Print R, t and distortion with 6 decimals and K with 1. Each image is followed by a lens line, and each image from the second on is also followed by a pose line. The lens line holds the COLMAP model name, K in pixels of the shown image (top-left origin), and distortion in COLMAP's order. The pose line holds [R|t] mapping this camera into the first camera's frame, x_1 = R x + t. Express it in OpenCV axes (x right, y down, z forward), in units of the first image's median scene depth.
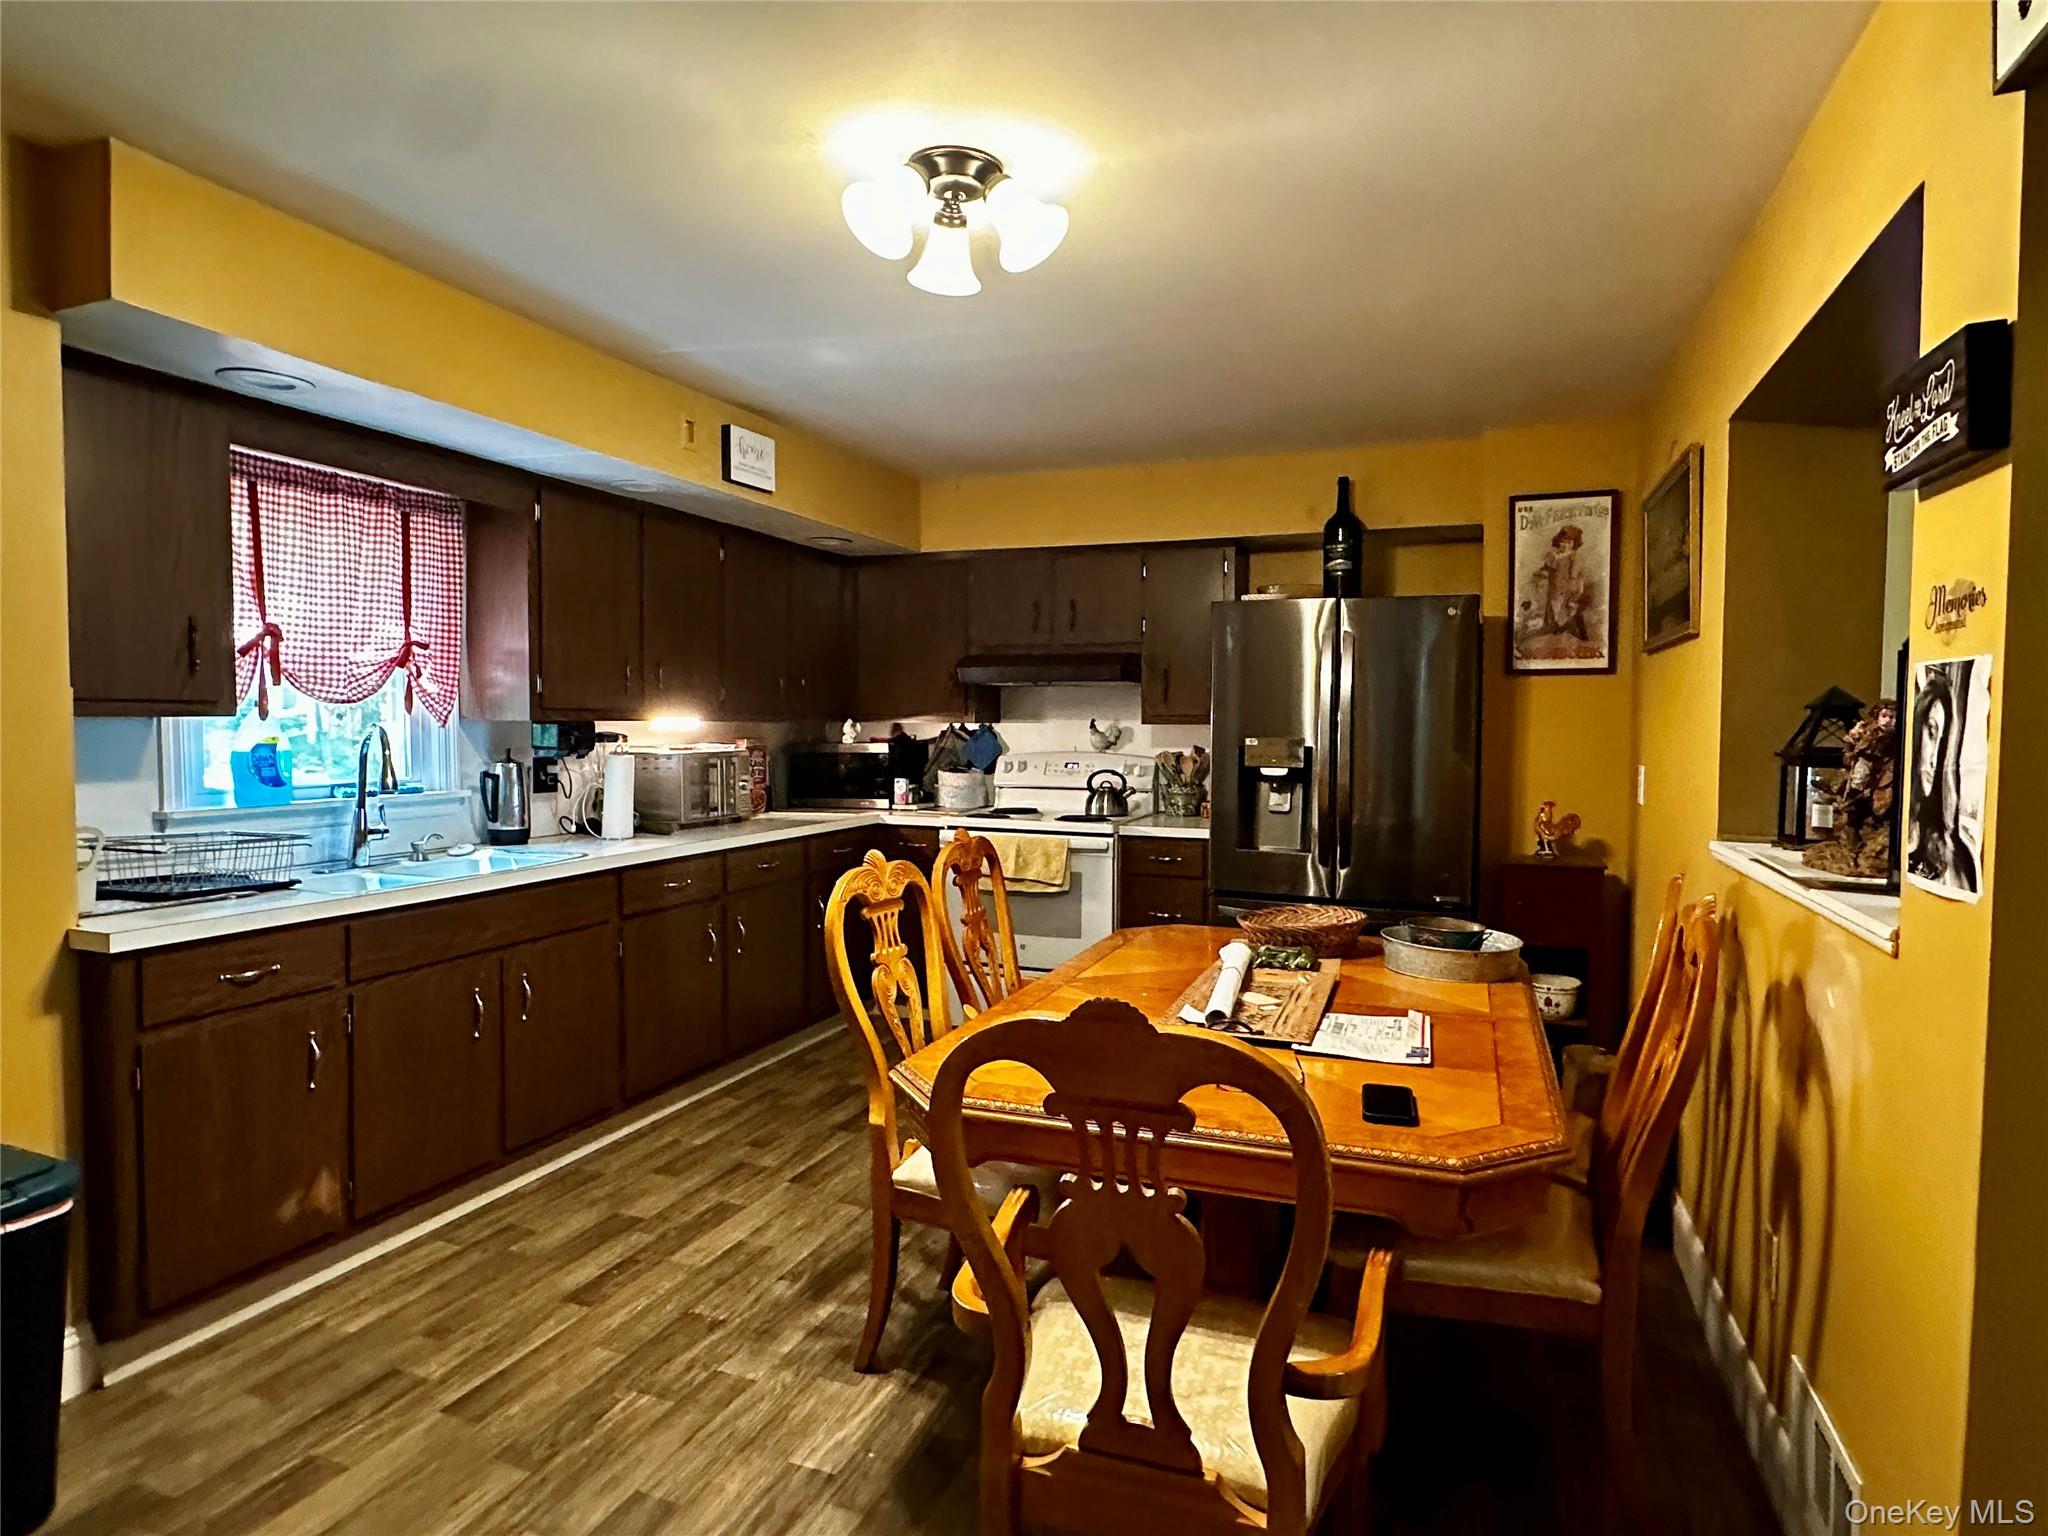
lens RADIAL K [[1130.2, 0, 1025.0], [0, 1130.2, 769.5], [0, 0, 1]] dist [0.004163, 0.000375]
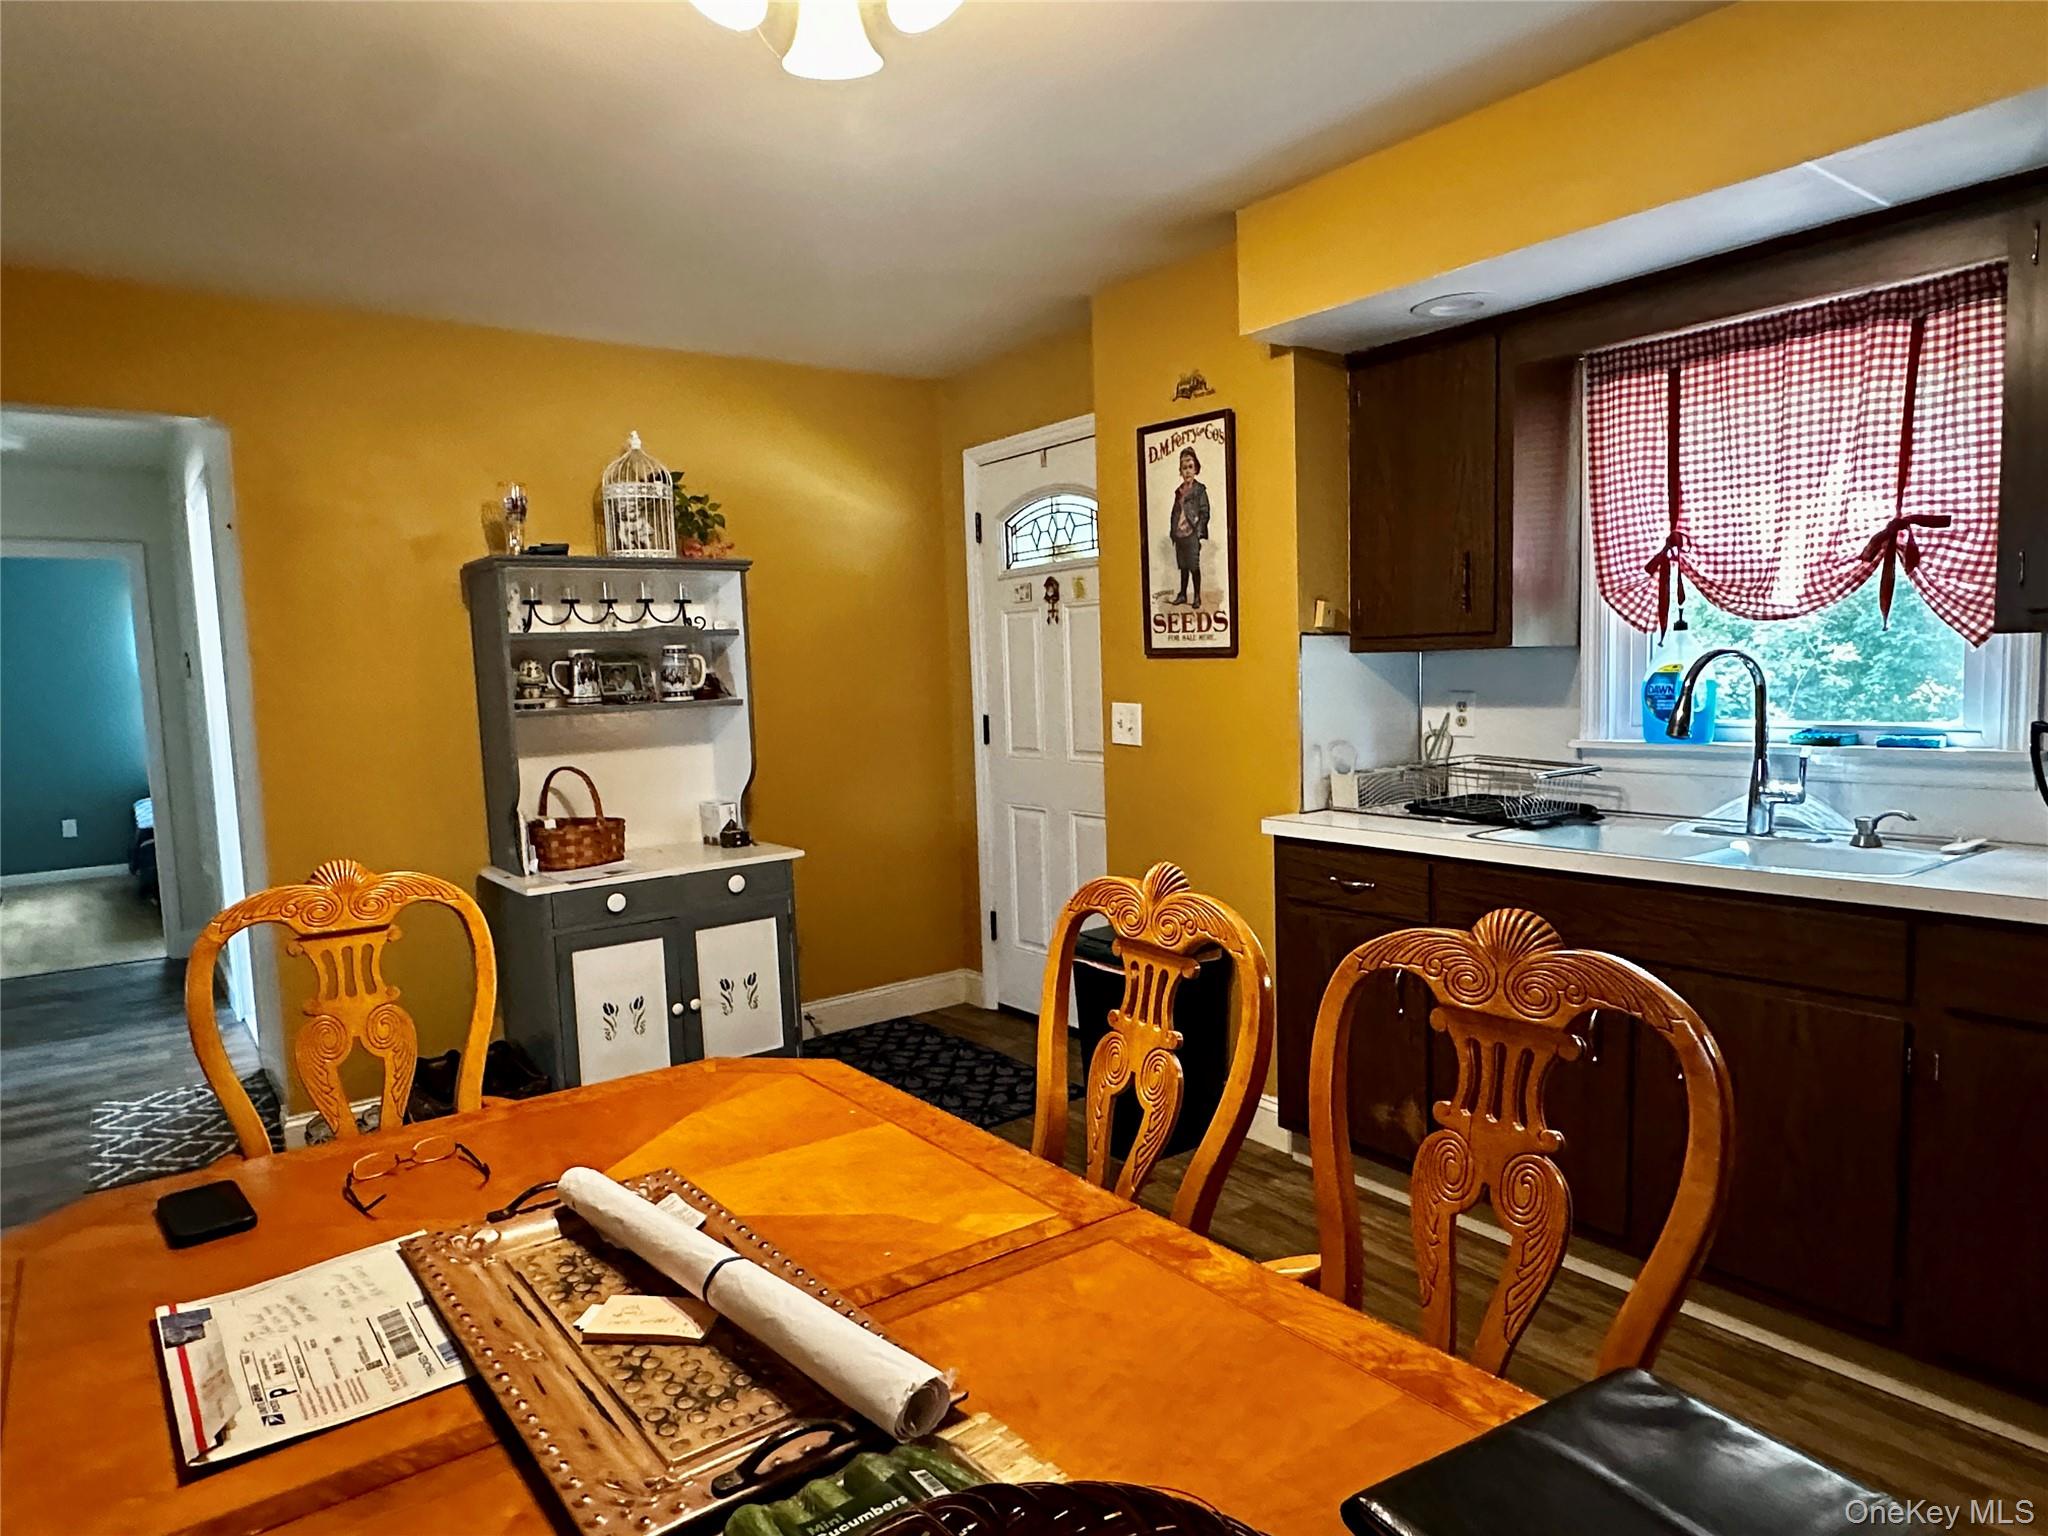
lens RADIAL K [[1255.1, 0, 1023.2], [0, 1255.1, 774.4], [0, 0, 1]] dist [-0.010665, 0.003046]
pose [[-0.527937, 0.081998, -0.845316, 0.411671], [-0.006660, 0.994898, 0.100668, -0.038469], [0.849257, 0.058776, -0.524698, 1.092098]]
